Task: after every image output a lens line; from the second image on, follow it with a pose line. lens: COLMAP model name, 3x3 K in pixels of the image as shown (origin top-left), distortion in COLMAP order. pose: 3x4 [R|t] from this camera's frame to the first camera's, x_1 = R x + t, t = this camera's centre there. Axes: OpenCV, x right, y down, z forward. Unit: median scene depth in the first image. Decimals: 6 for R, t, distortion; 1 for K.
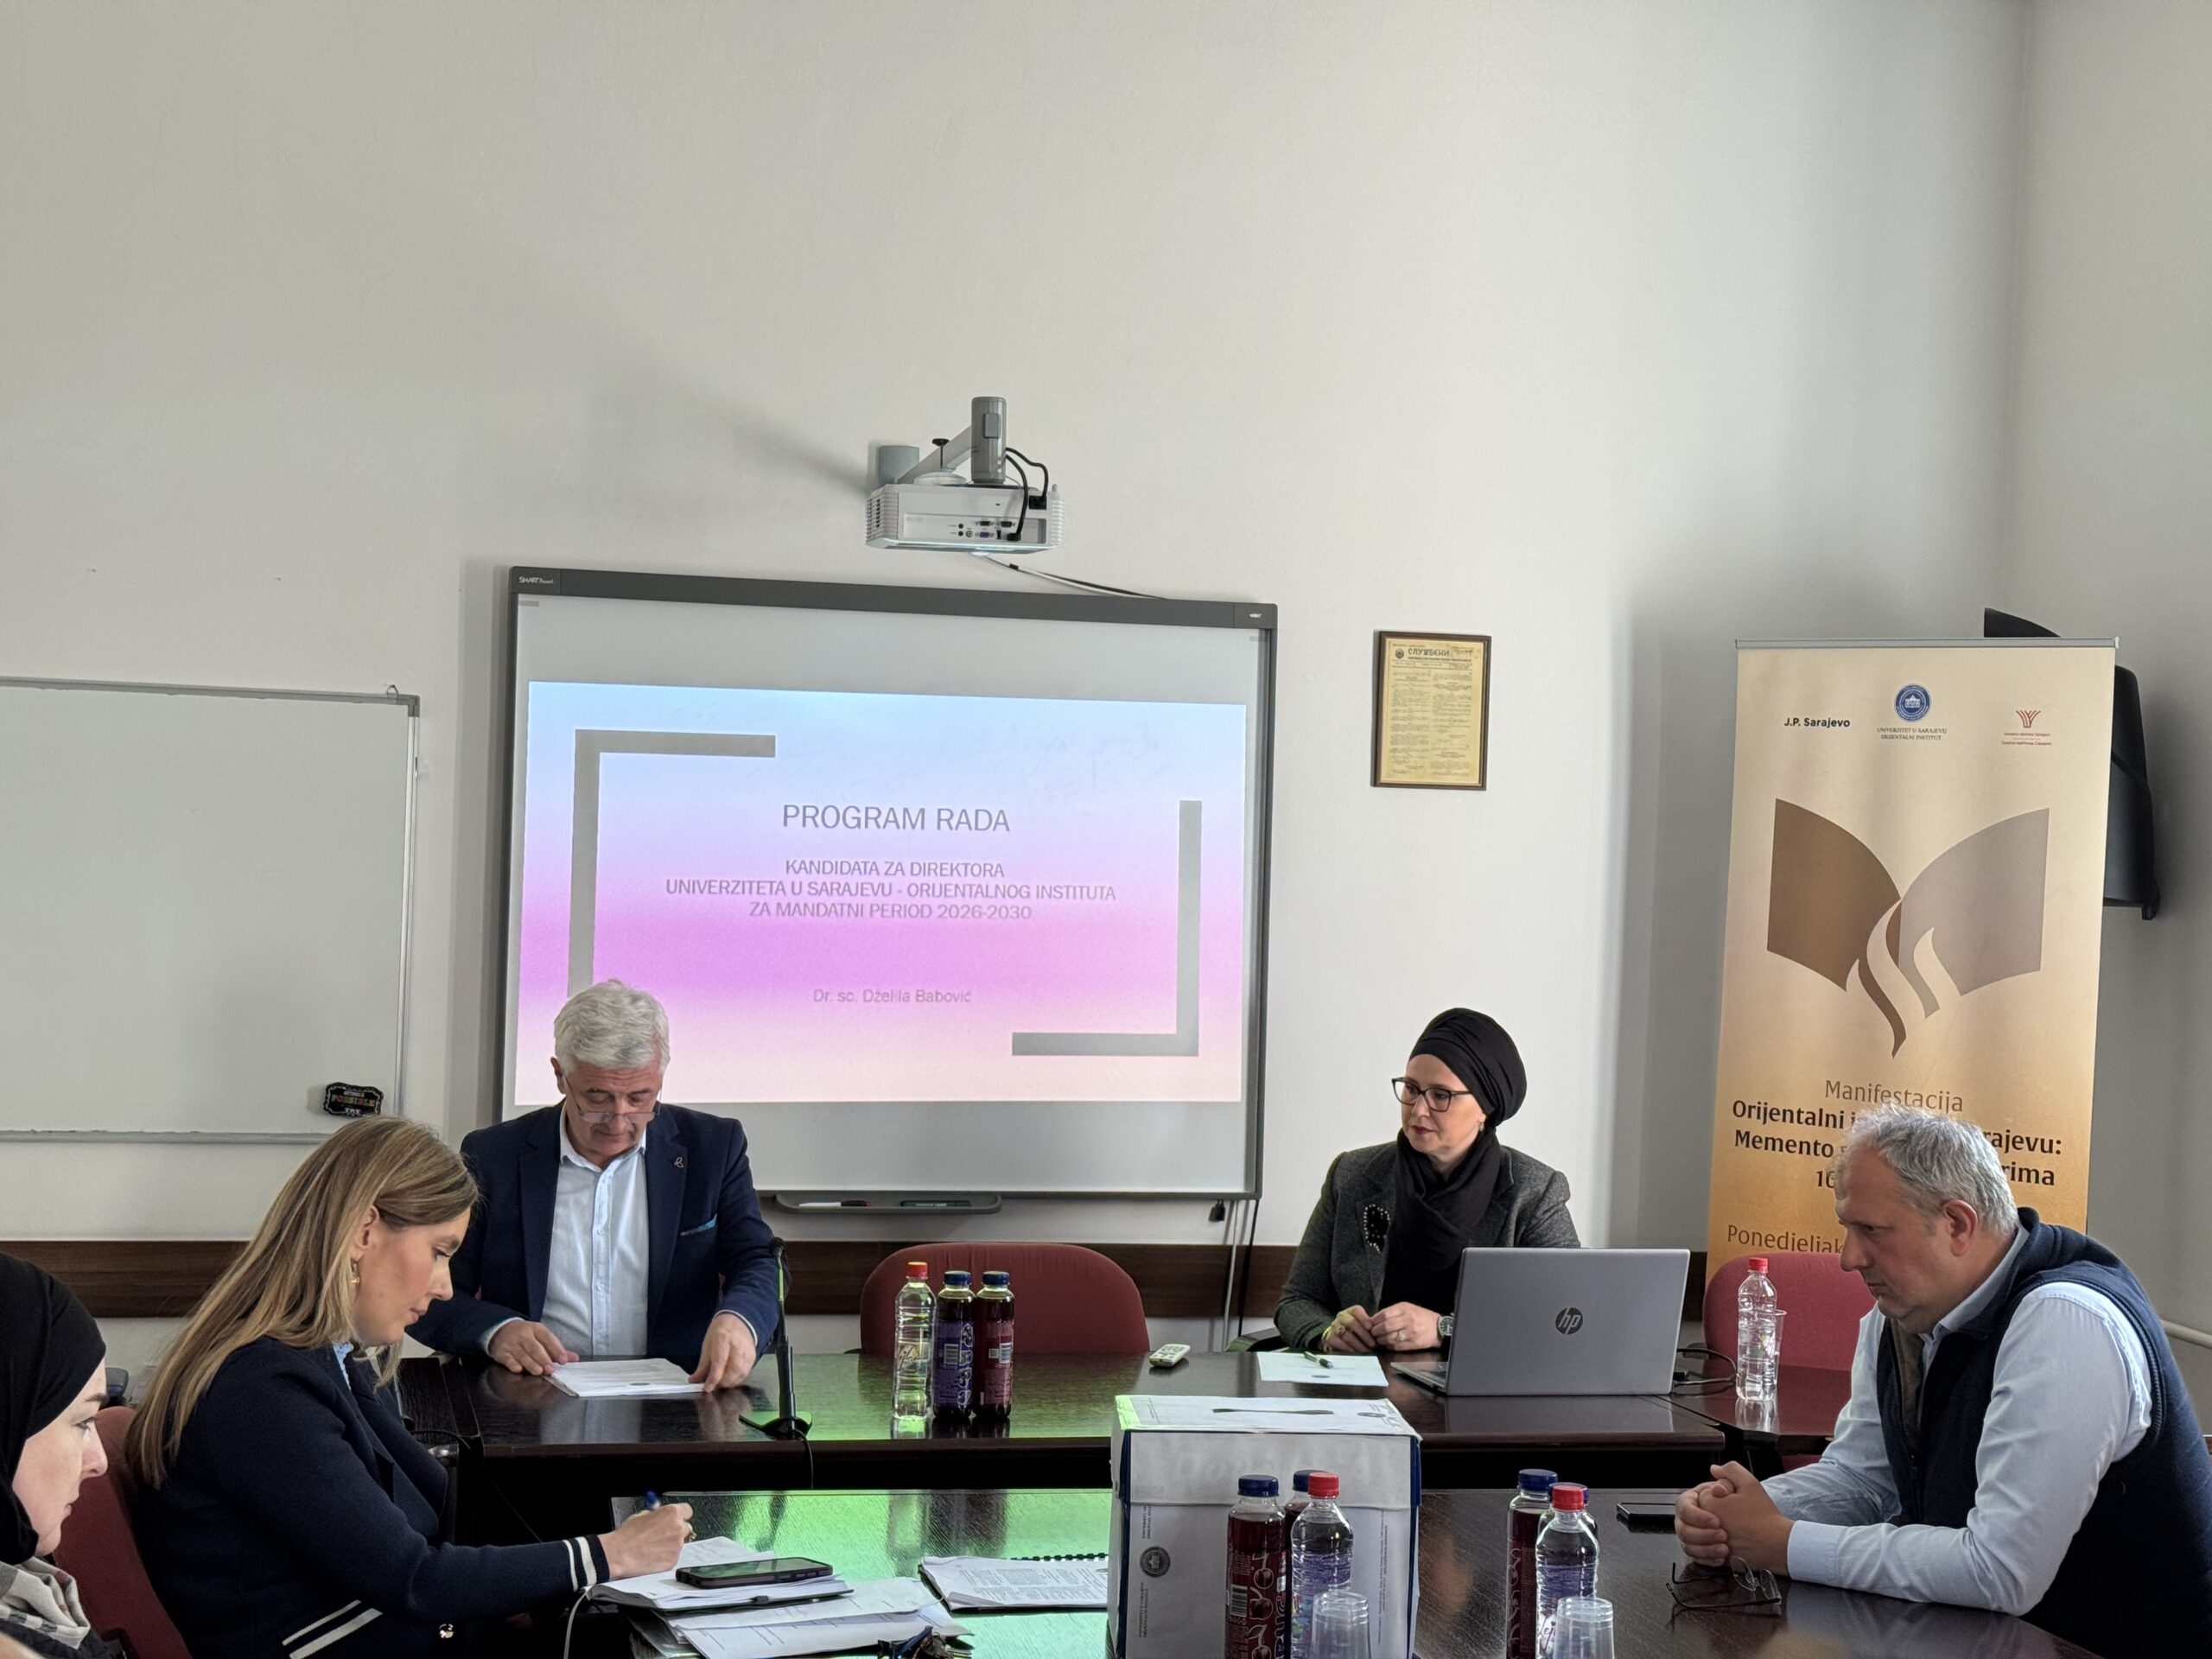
lens RADIAL K [[3355.9, 0, 1106.0], [0, 3355.9, 829.5], [0, 0, 1]] dist [0.177251, 0.070177]
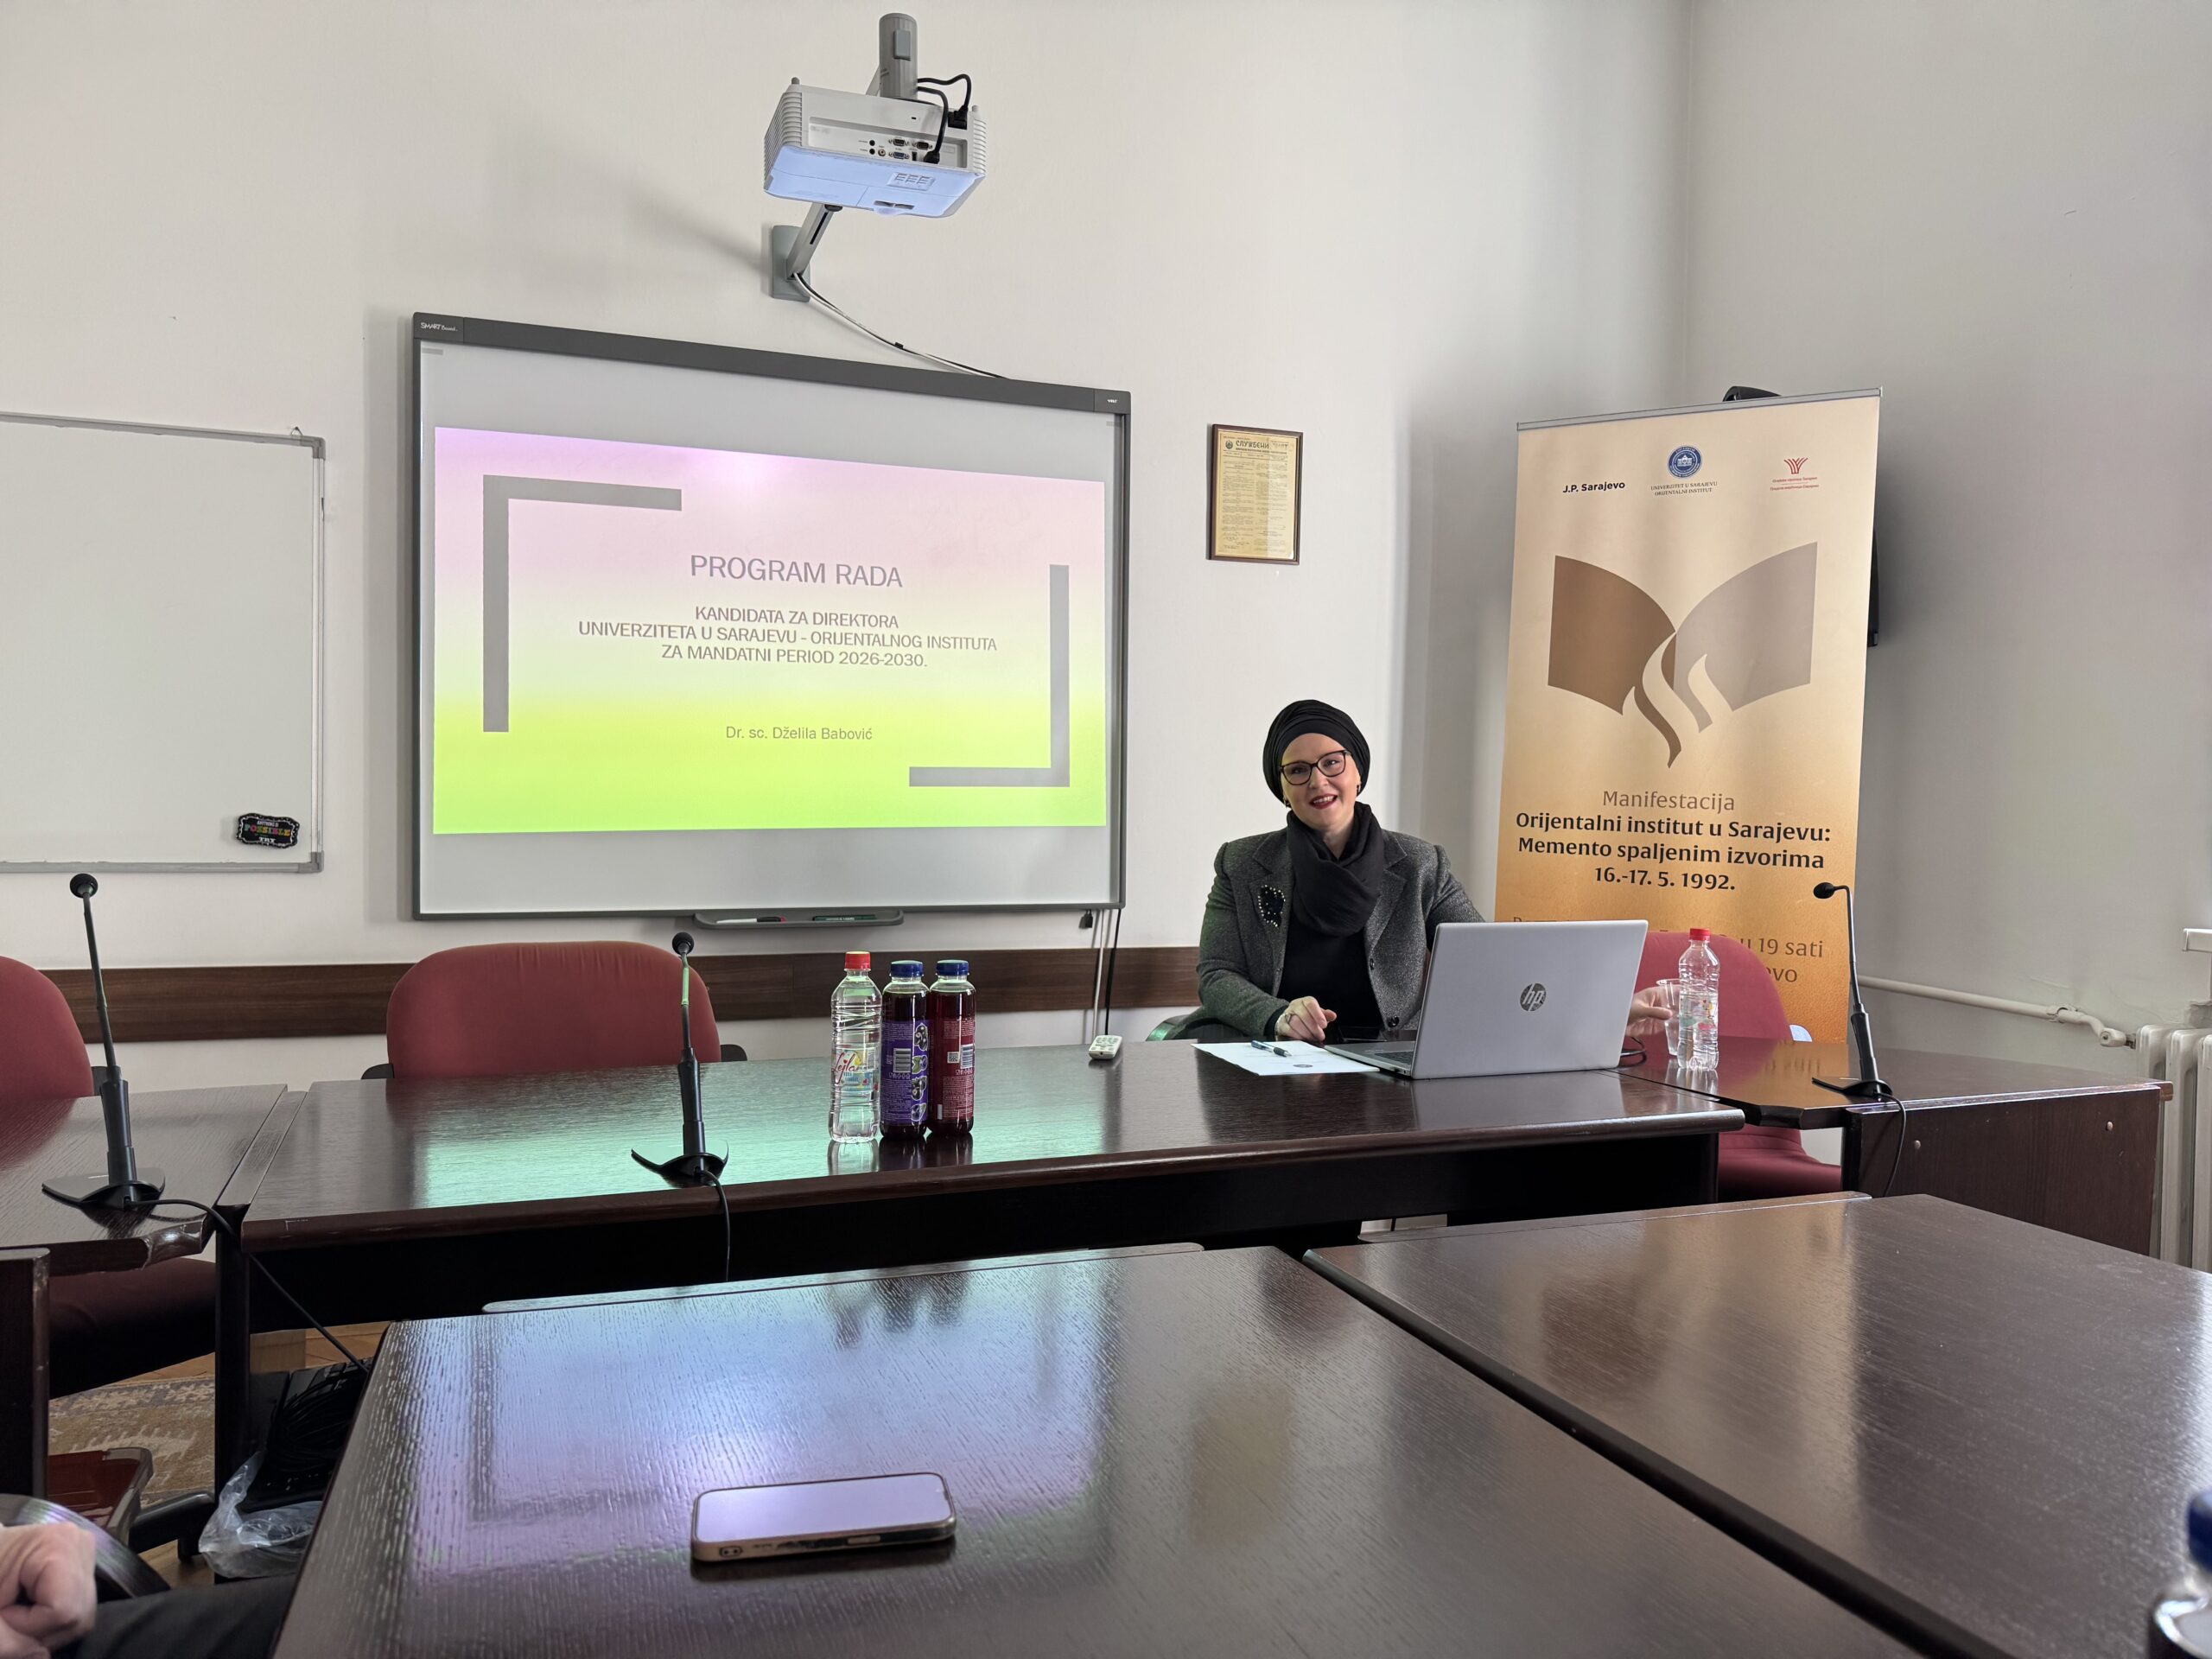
lens RADIAL K [[1600.6, 0, 1106.0], [0, 1600.6, 829.5], [0, 0, 1]] dist [0.189226, -0.371411]
pose [[0.990153, -0.020171, 0.138525, -0.038236], [0.016091, 0.999405, 0.030511, 0.067553], [-0.139058, -0.027982, 0.989889, 0.464389]]
